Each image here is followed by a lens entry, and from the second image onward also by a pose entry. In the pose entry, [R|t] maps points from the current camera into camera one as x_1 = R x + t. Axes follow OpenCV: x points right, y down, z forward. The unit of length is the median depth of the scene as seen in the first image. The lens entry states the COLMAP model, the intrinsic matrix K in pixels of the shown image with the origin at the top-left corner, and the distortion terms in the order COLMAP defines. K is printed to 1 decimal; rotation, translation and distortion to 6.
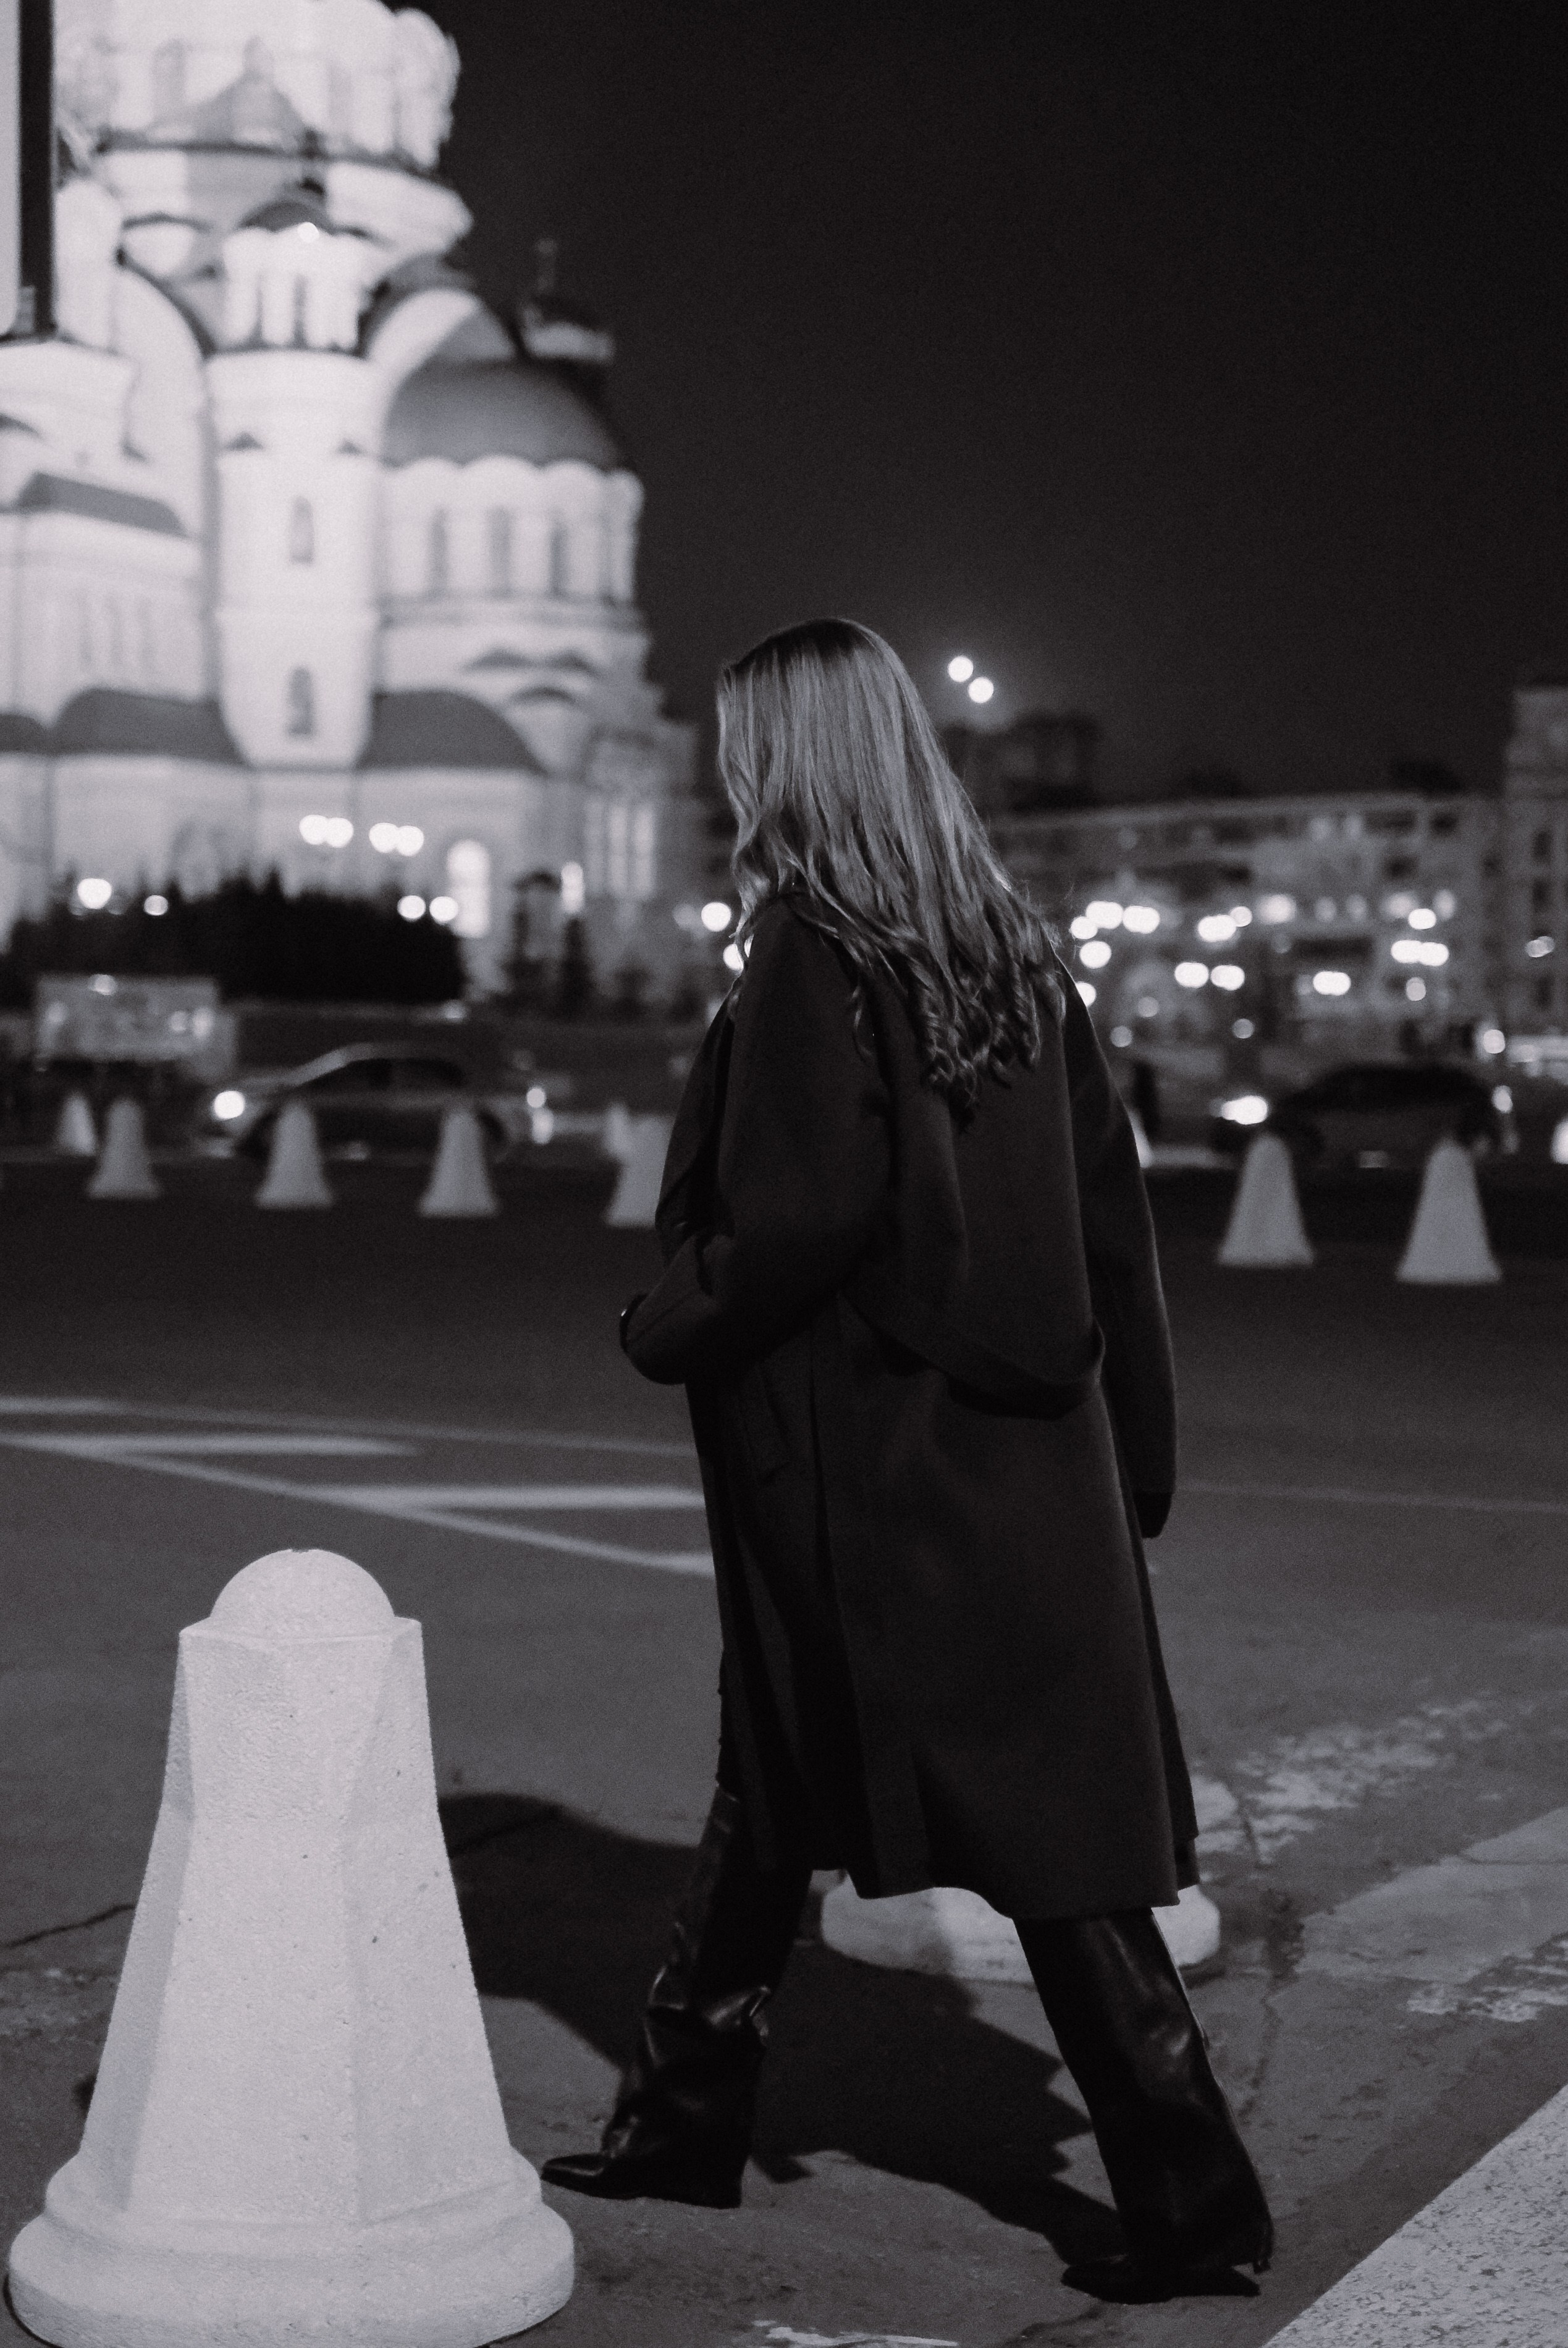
lens RADIAL K [[3806.8, 0, 781.4], [0, 3806.8, 1171.7], [0, 0, 1]] dist [-0.013845, 0.000000]
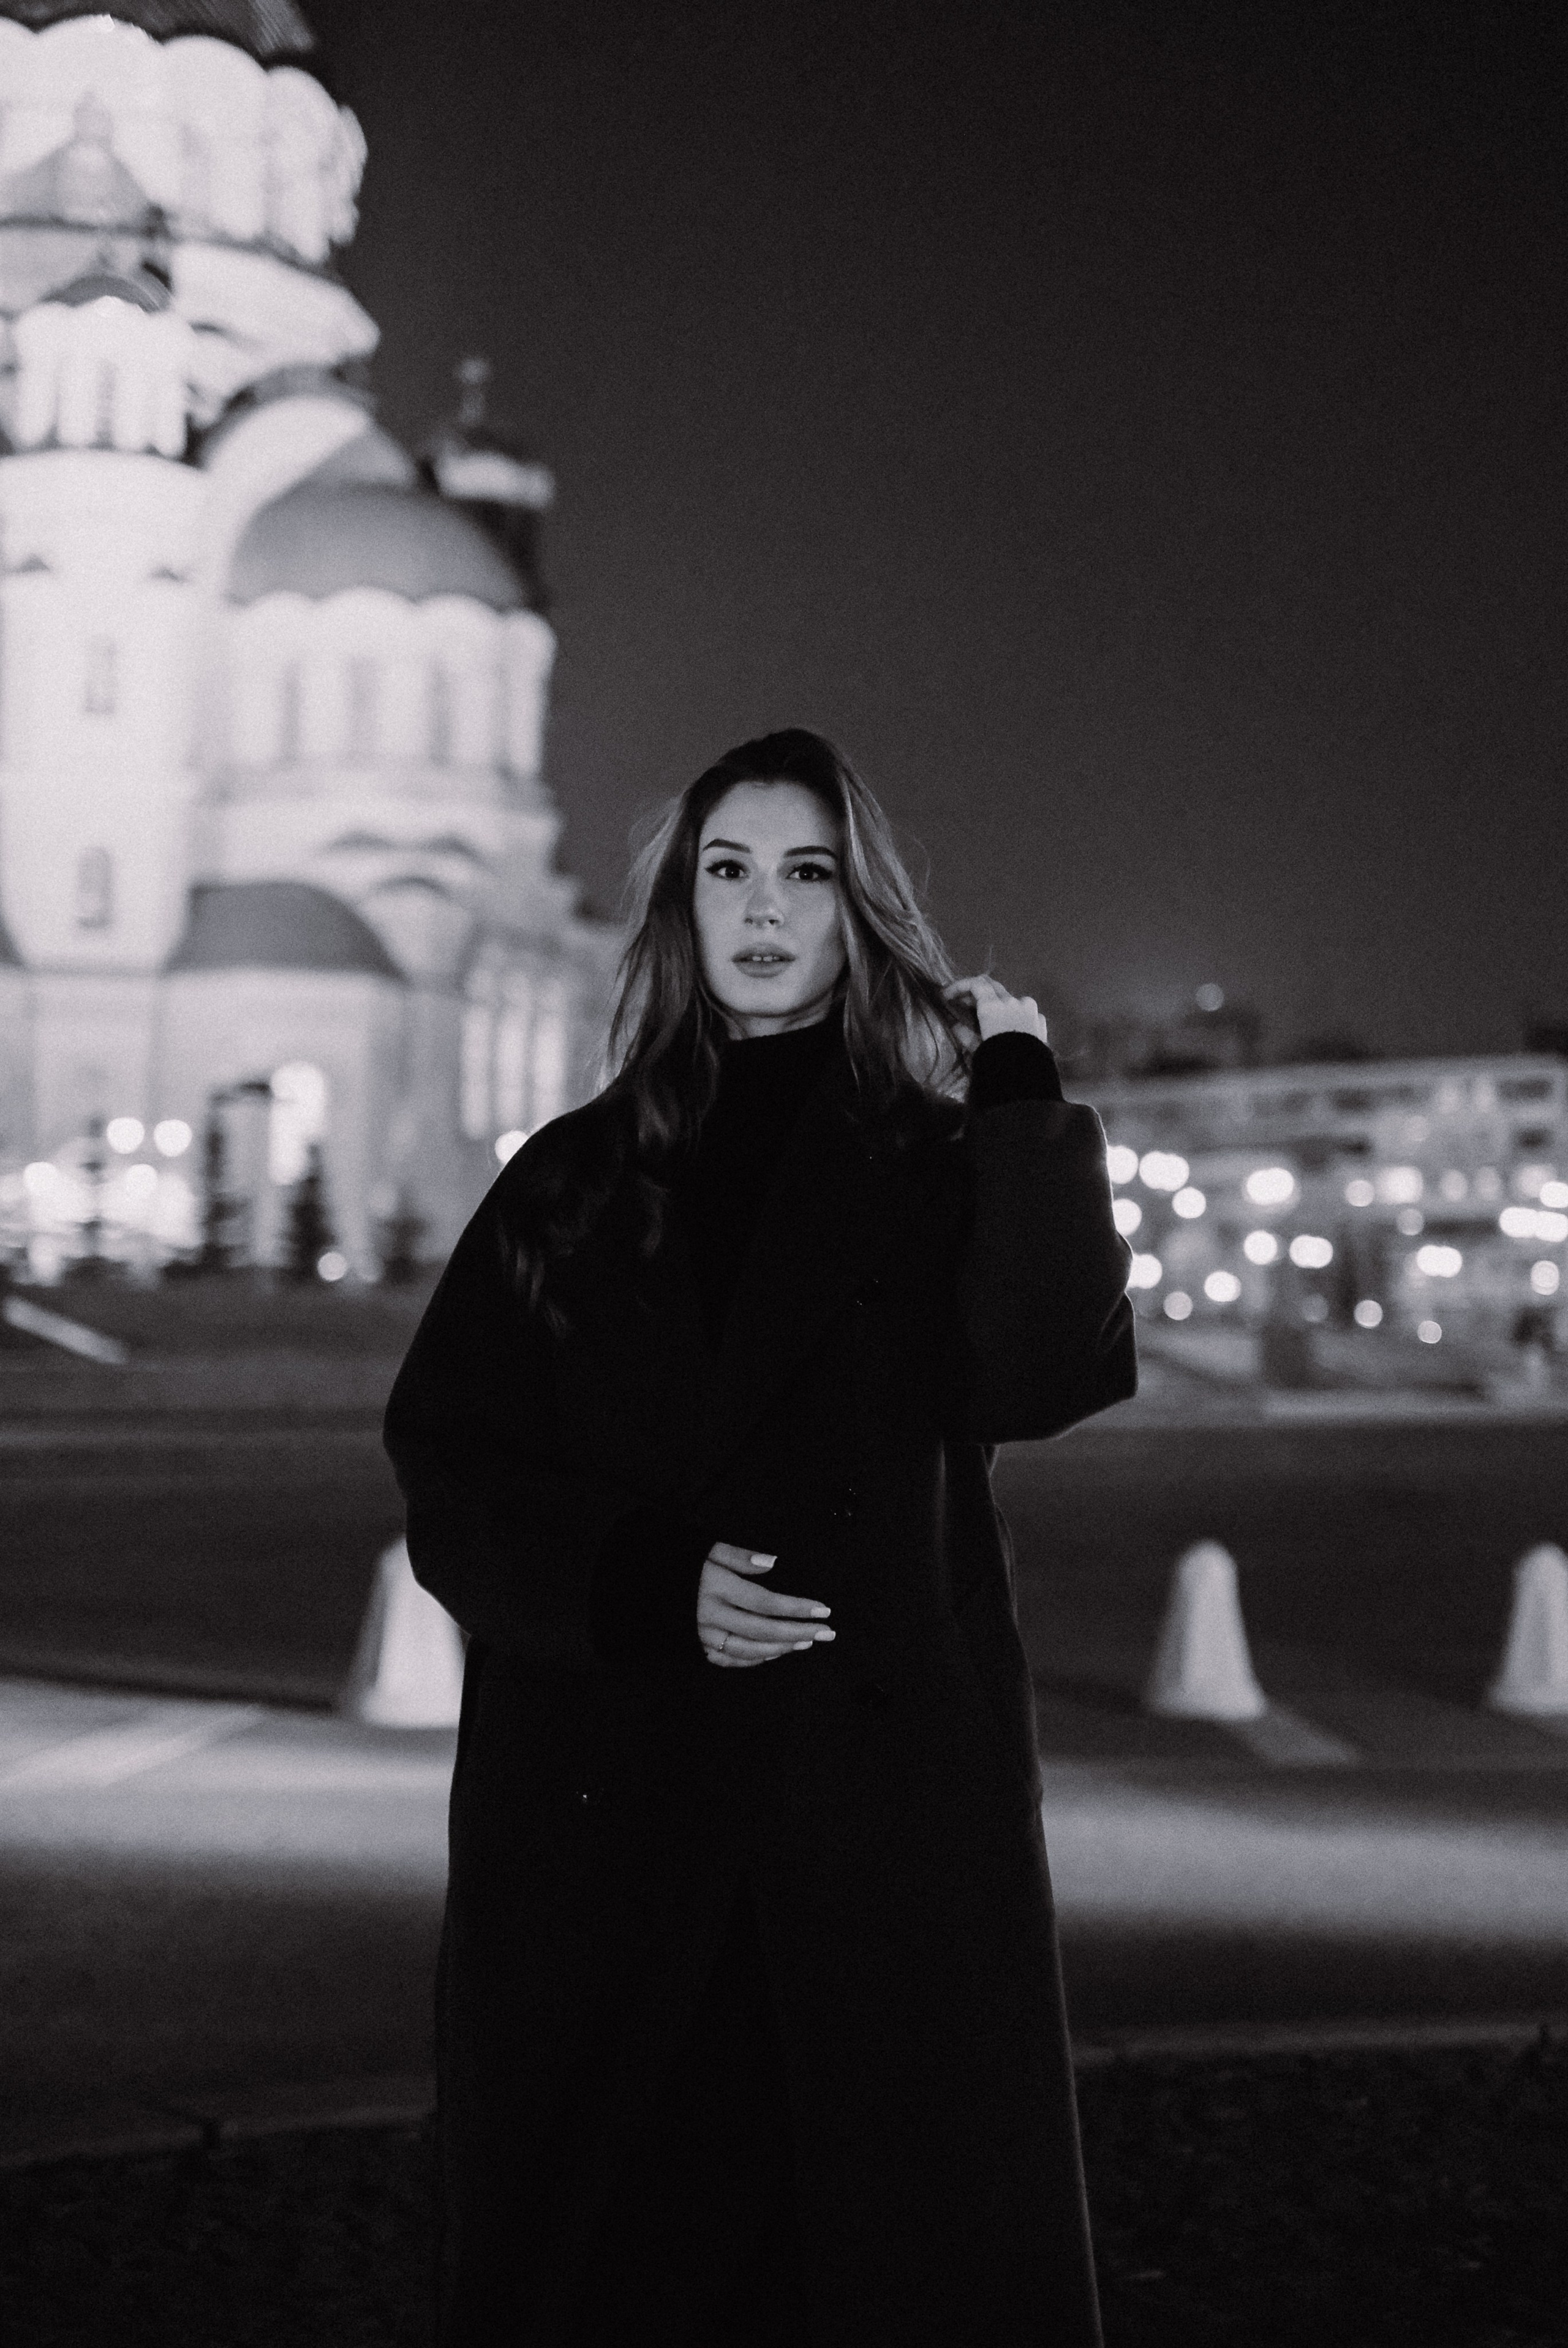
lens RADIAL K [[3806.8, 0, 782.6], [0, 3806.8, 1177.2], [0, 0, 1]] dist [-0.013845, 0.000000]
pose [[0.999132, 0.007757, -0.040917, 0.046776], [-0.010739, 0.997262, -0.073169, -0.006335], [0.040237, 0.073545, 0.996480, 0.205203]]
